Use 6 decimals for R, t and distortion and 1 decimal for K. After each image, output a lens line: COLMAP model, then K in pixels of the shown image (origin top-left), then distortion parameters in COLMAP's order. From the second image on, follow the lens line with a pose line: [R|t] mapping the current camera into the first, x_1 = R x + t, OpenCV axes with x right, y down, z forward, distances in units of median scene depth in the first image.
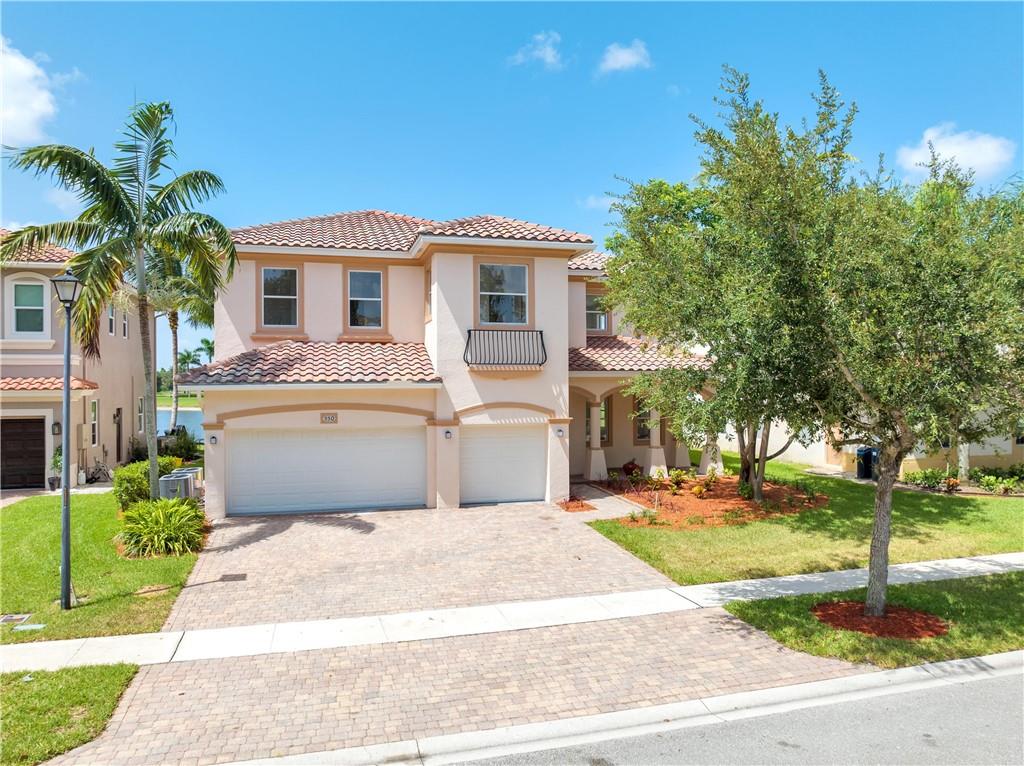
lens RADIAL K [[735.2, 0, 512.0], [0, 735.2, 383.0], [0, 0, 1]] dist [-0.039059, -0.003063]
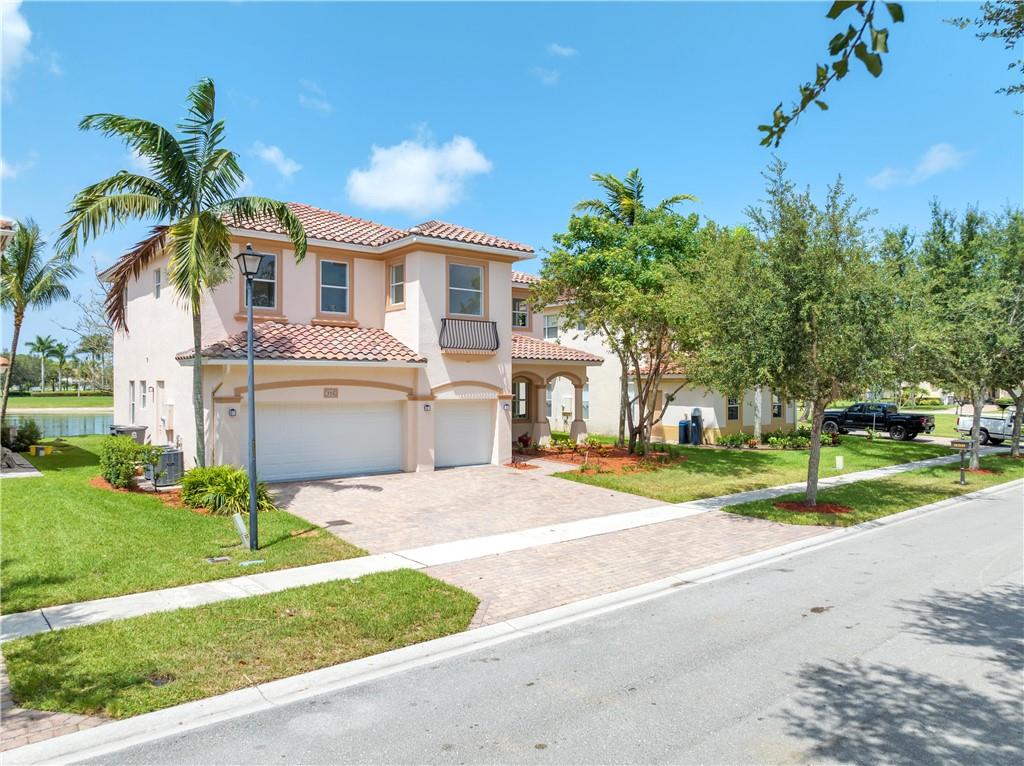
lens RADIAL K [[735.2, 0, 512.0], [0, 735.2, 383.0], [0, 0, 1]] dist [-0.039059, -0.003063]
pose [[0.913597, 0.008153, 0.406538, -0.431045], [-0.007069, 0.999966, -0.004167, 0.034251], [-0.406559, 0.000933, 0.913624, -0.115721]]
